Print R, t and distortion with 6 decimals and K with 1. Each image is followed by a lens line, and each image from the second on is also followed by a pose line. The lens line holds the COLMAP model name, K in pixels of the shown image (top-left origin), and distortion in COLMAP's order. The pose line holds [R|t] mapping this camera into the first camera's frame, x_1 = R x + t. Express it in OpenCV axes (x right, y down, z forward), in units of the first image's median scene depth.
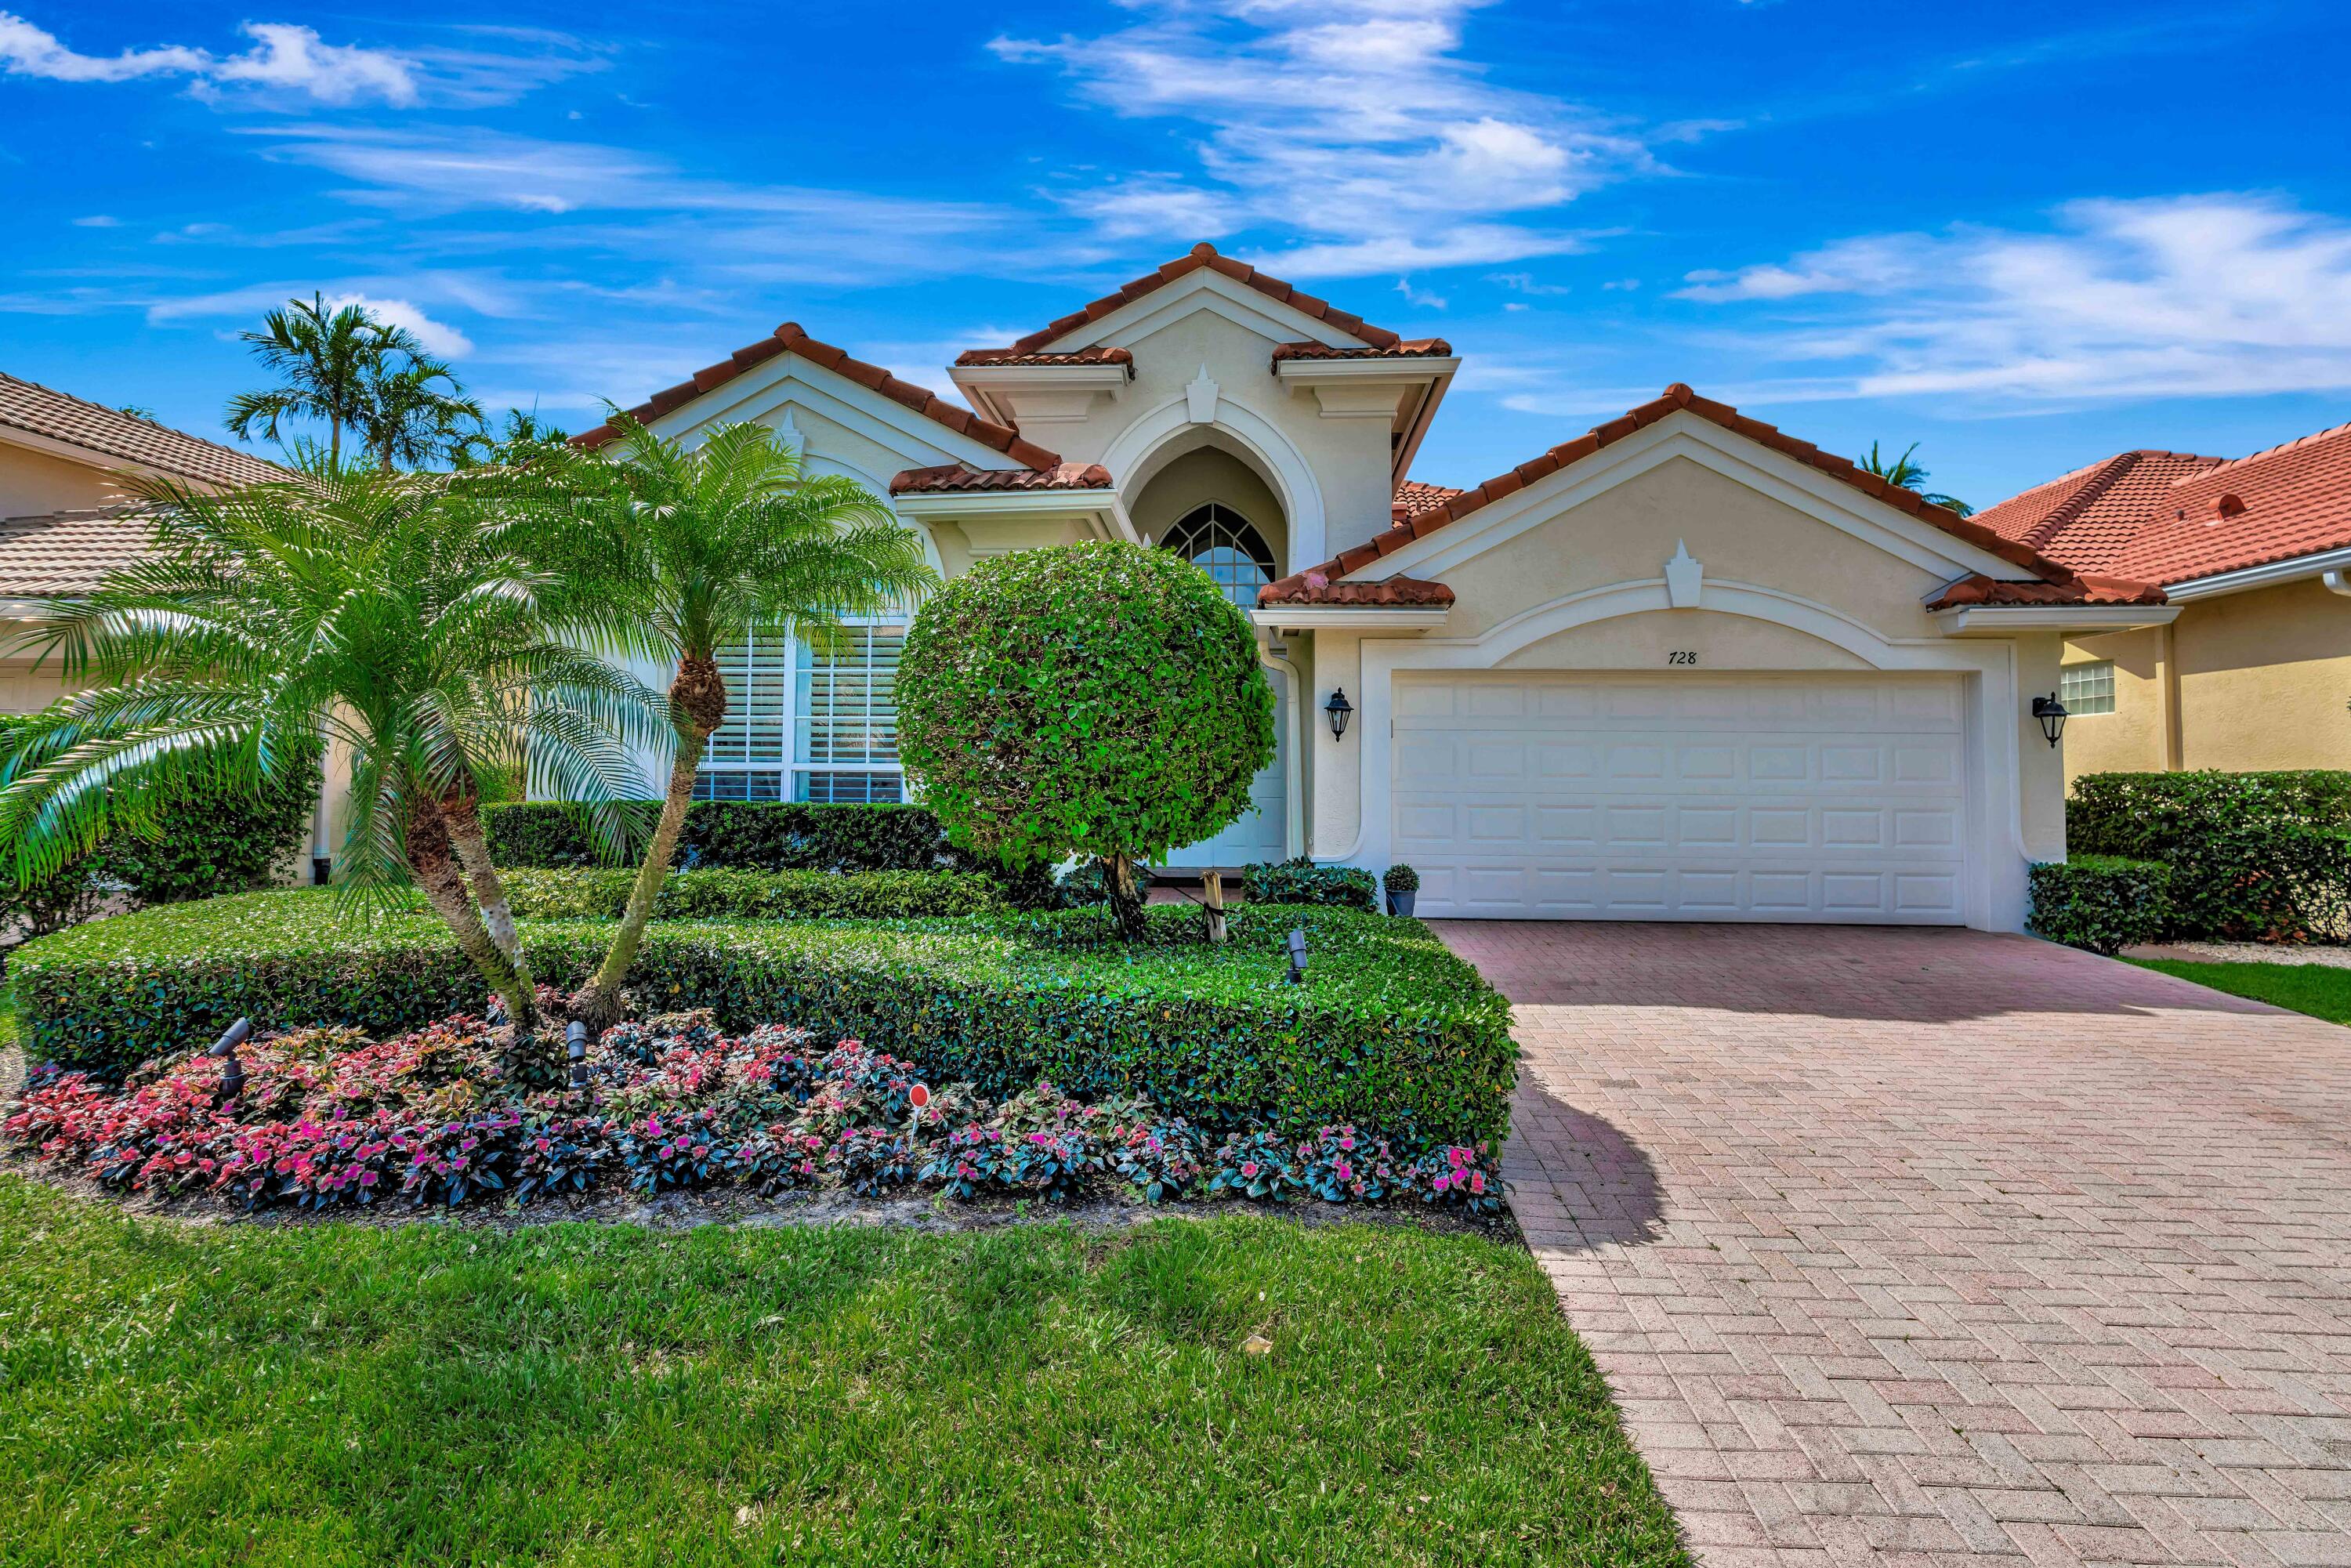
lens RADIAL K [[1076.7, 0, 1175.5], [0, 1076.7, 784.0], [0, 0, 1]] dist [-0.002031, -0.000141]
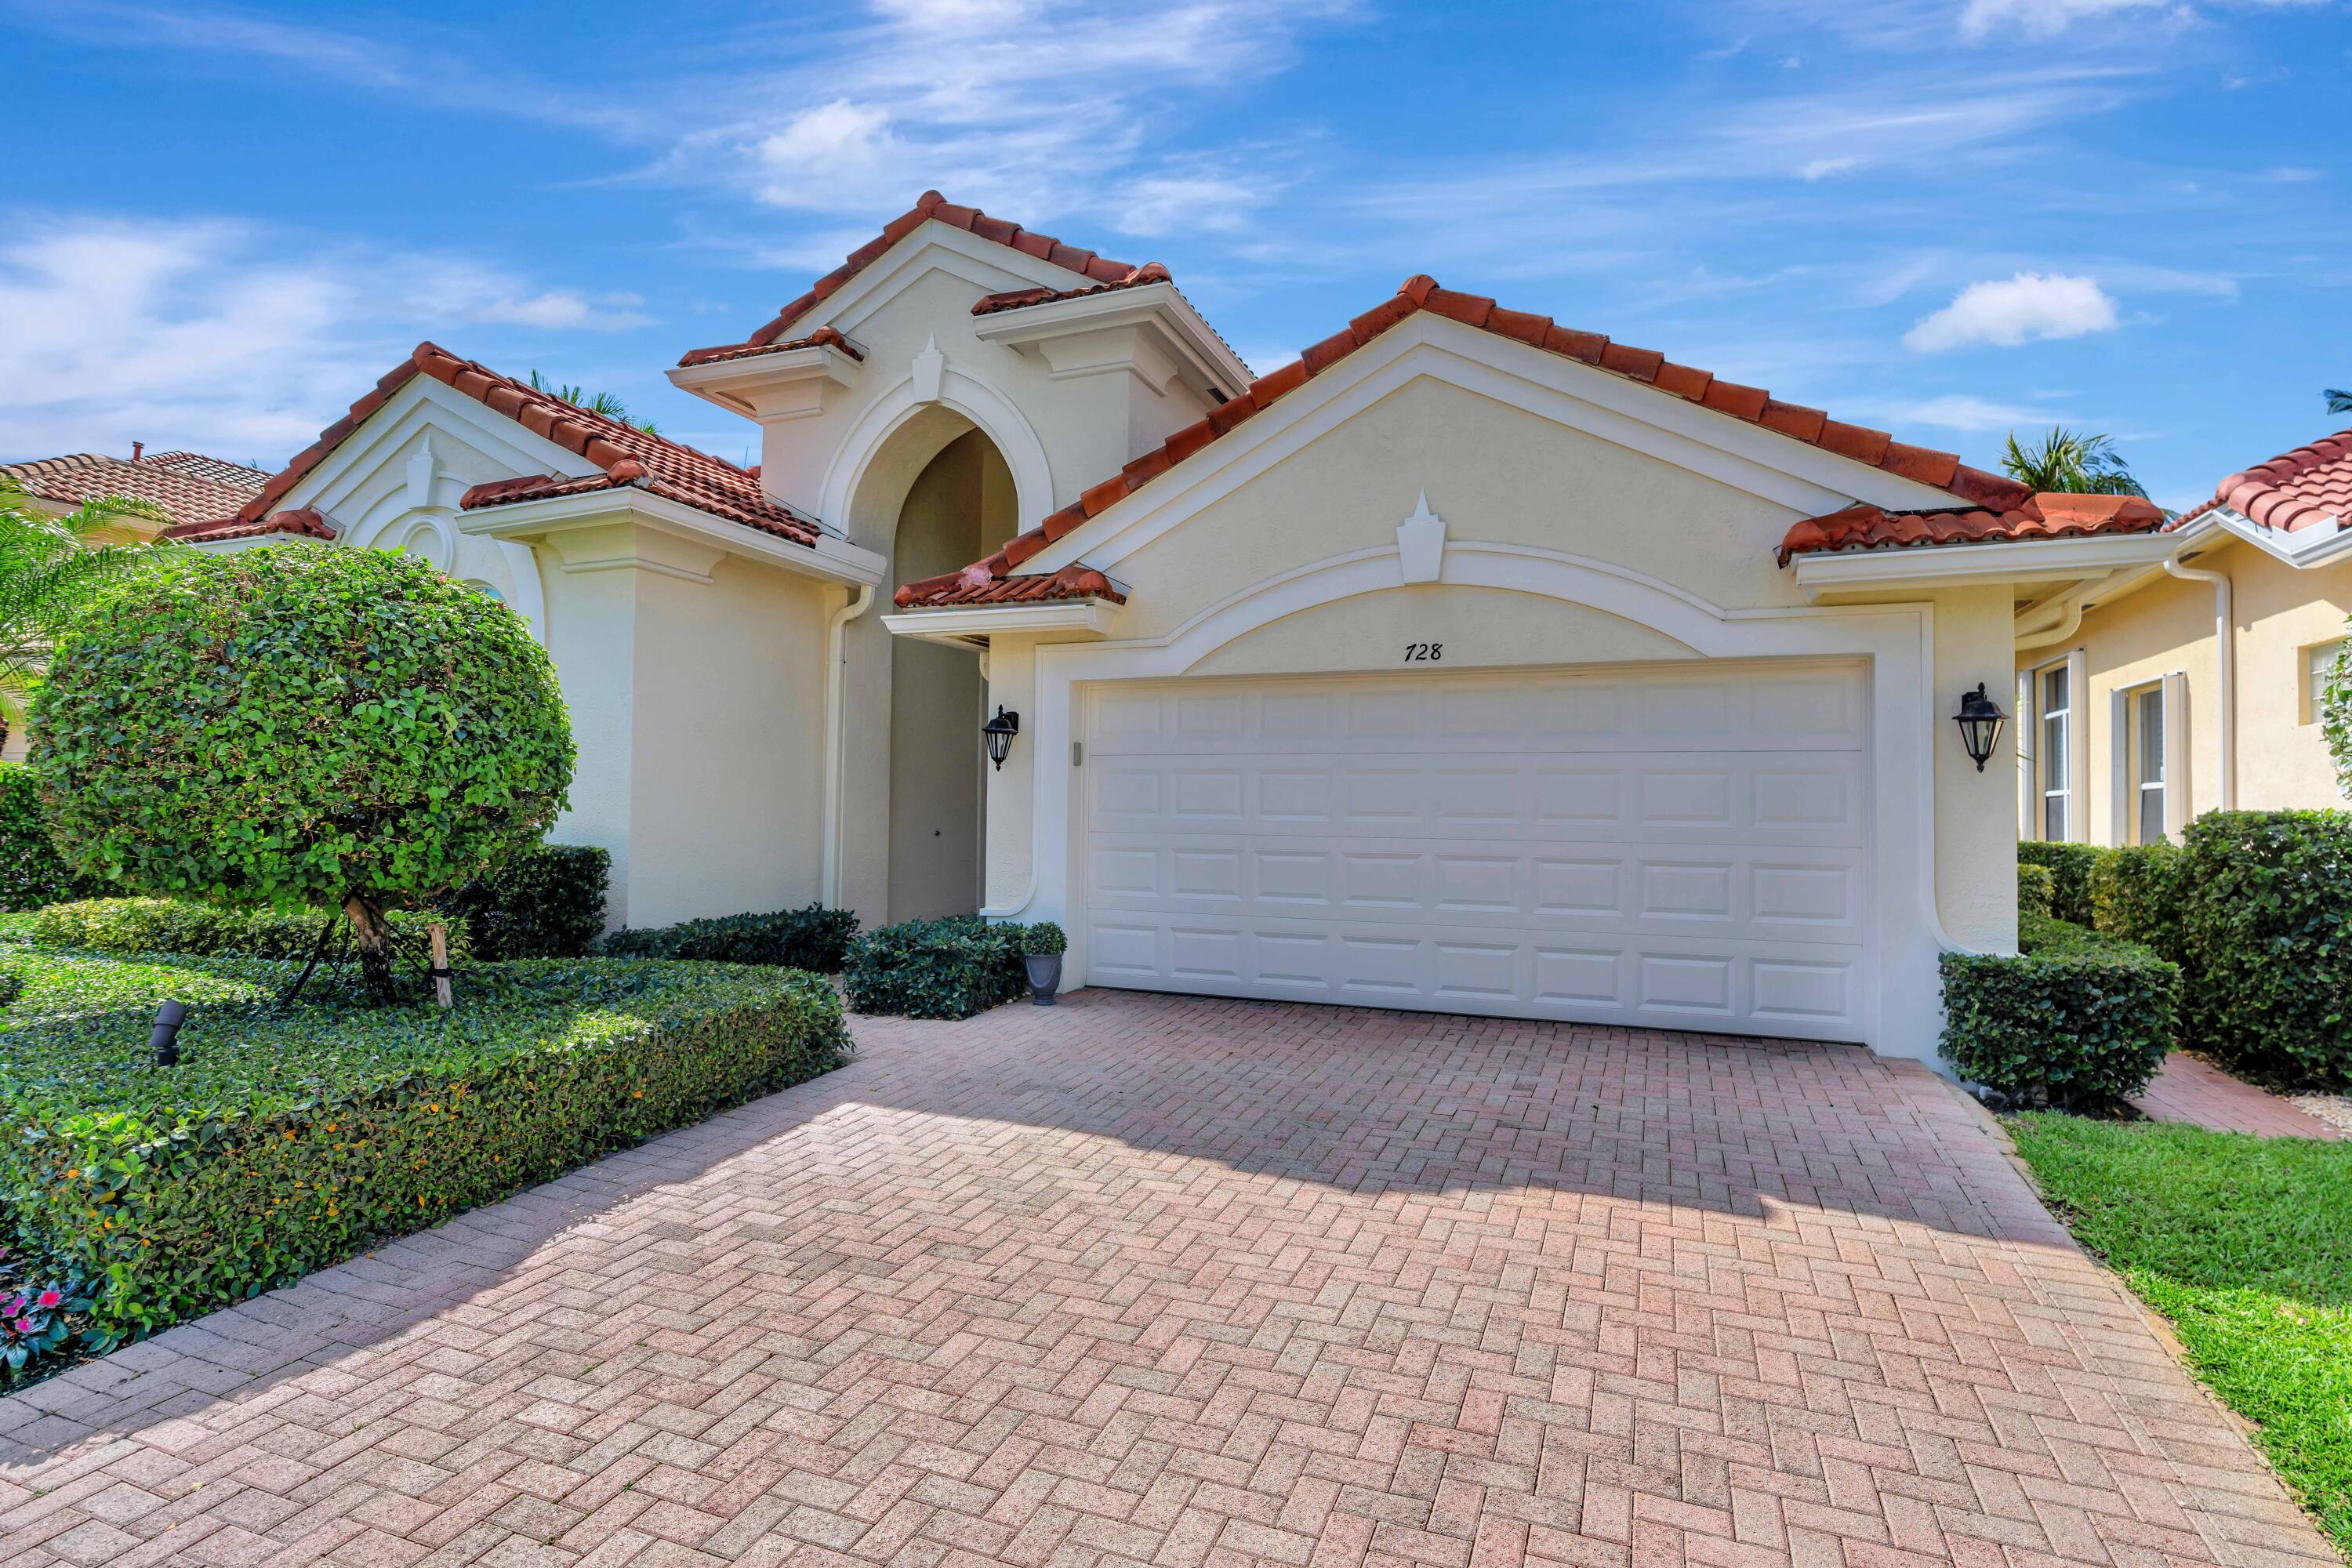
lens RADIAL K [[1154.3, 0, 1173.3], [0, 1154.3, 831.8], [0, 0, 1]] dist [0.002105, 0.000238]
pose [[0.948547, 0.009232, -0.316501, 0.561330], [-0.005852, 0.999915, 0.011628, -0.003146], [0.316582, -0.009178, 0.948521, 0.200538]]
